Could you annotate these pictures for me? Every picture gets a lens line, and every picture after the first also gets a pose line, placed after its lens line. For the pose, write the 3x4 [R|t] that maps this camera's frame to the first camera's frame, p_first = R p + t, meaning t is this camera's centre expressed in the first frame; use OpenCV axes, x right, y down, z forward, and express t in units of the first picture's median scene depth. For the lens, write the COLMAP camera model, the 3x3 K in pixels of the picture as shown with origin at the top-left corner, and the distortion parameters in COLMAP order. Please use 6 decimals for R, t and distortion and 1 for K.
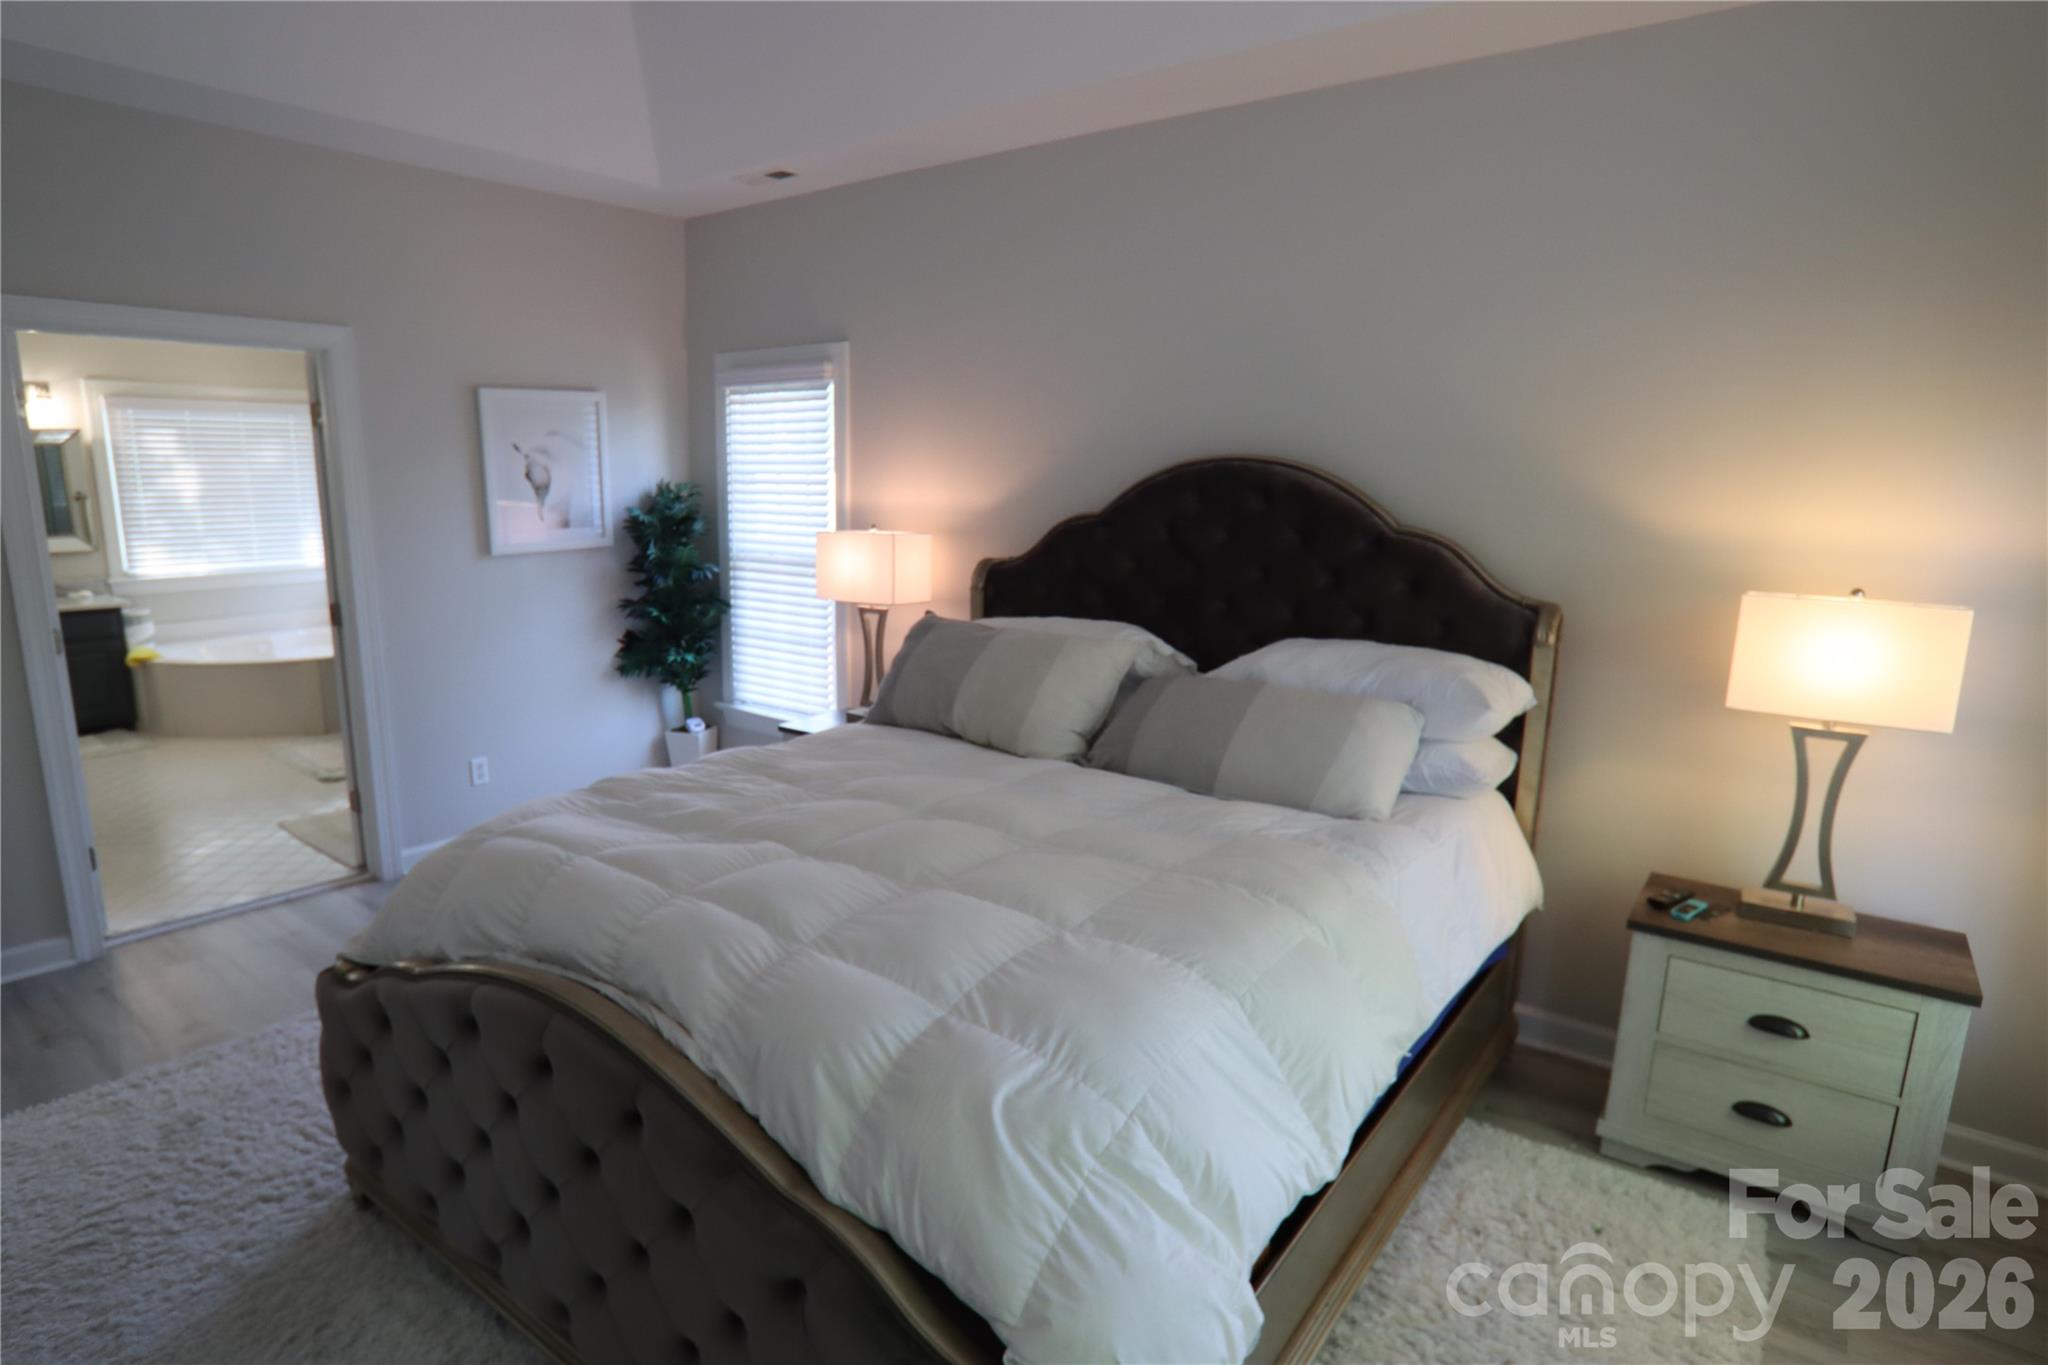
lens RADIAL K [[1125.1, 0, 1024.0], [0, 1125.1, 682.5], [0, 0, 1]] dist [-0.071506, -0.000063]
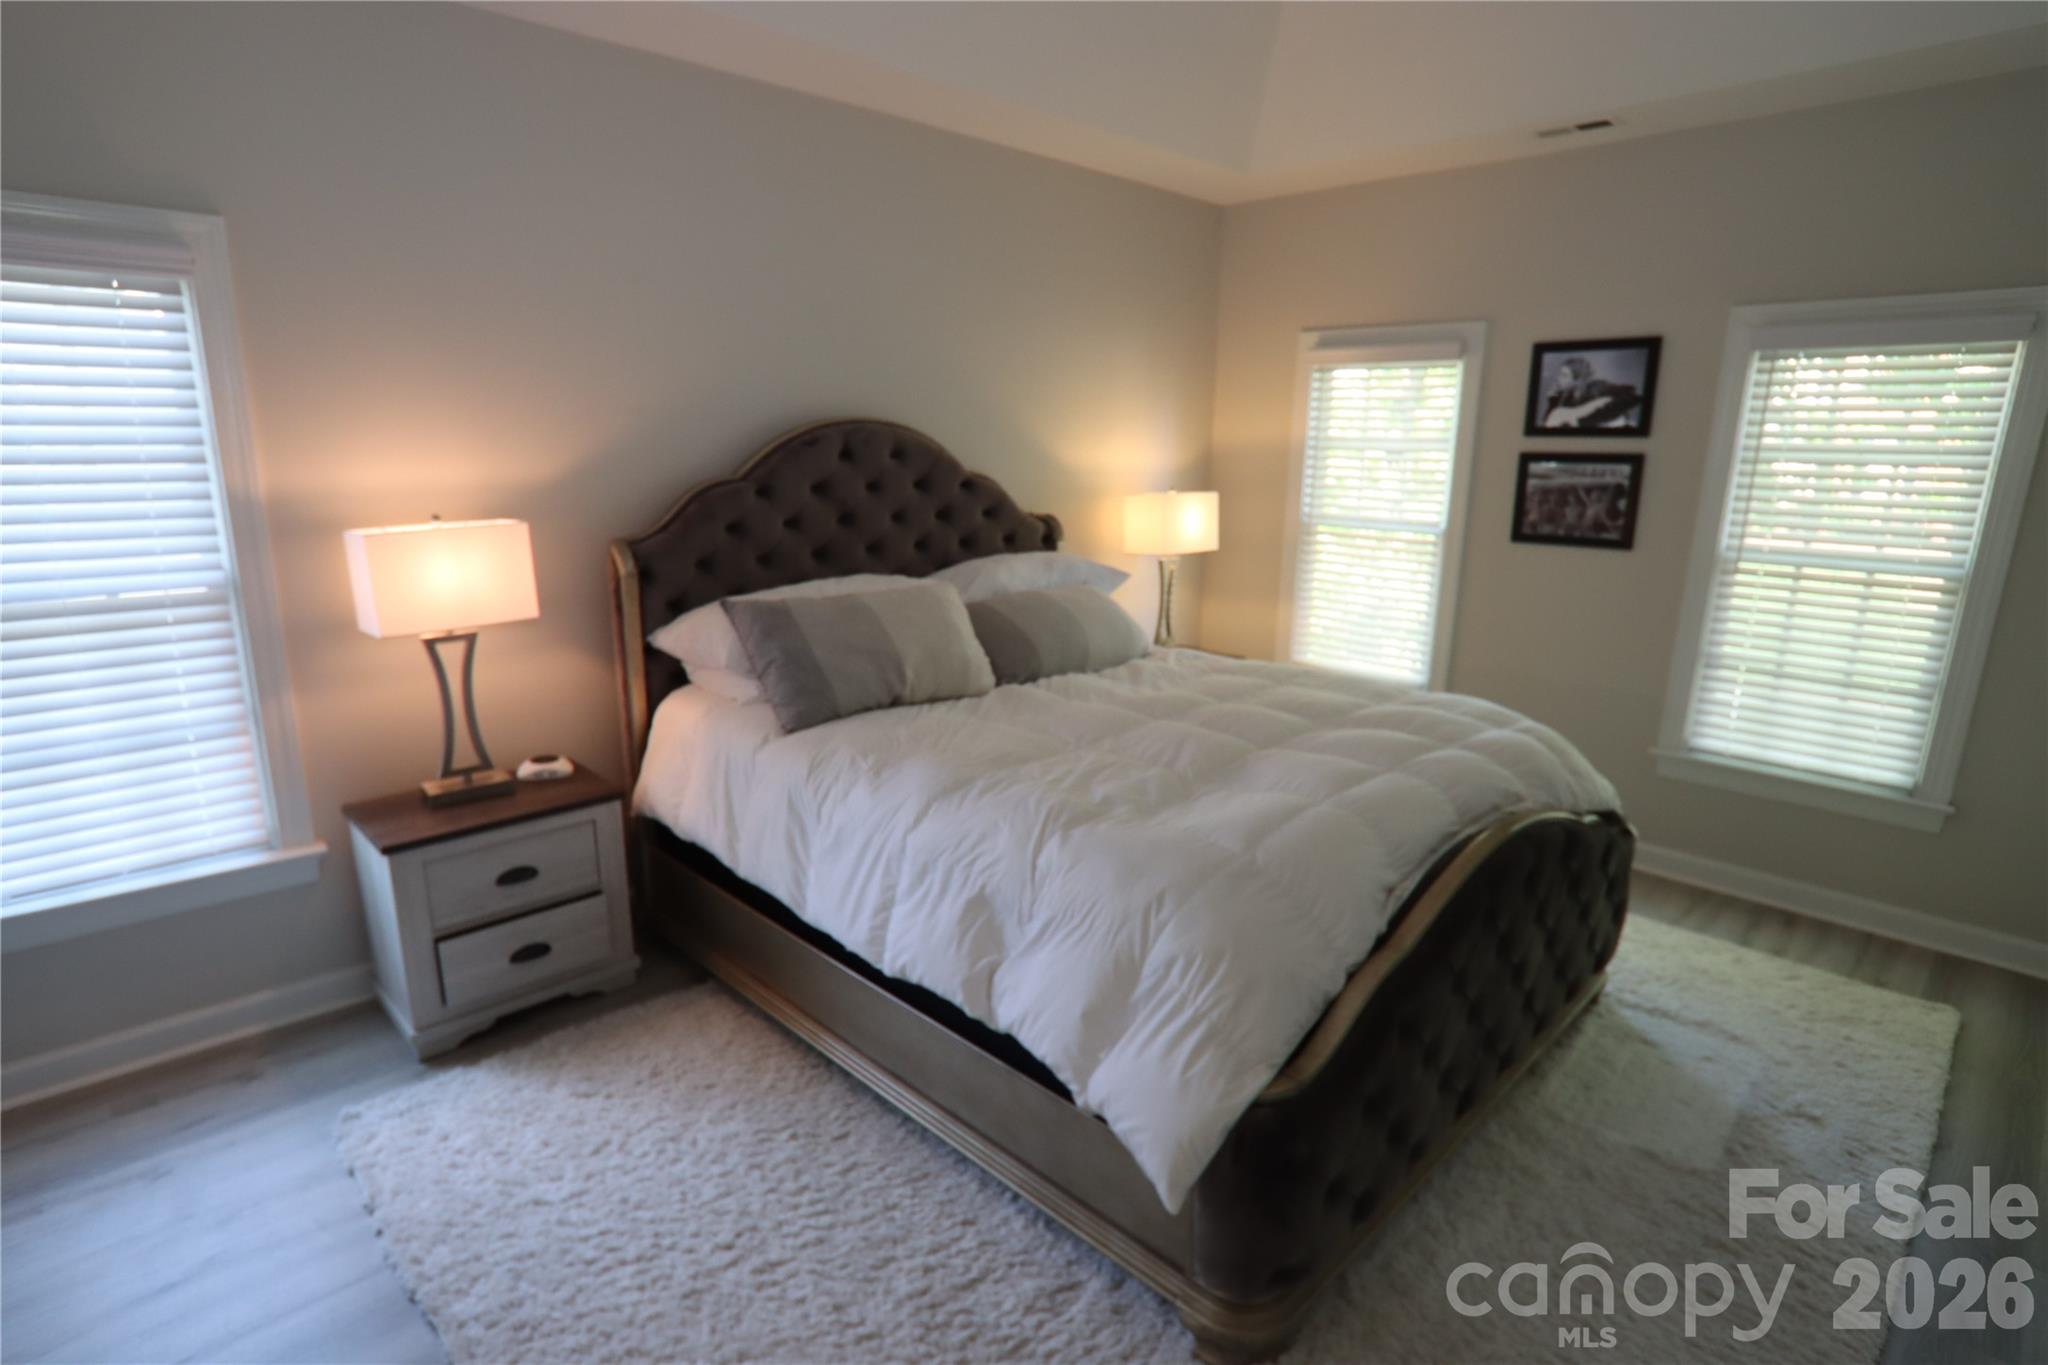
lens RADIAL K [[1037.0, 0, 1003.5], [0, 1037.0, 692.9], [0, 0, 1]] dist [-0.066838, 0.035470]
pose [[0.157028, -0.250513, 0.955293, -0.274150], [0.171603, 0.959500, 0.223409, -0.045152], [-0.972571, 0.128849, 0.193657, 0.213225]]
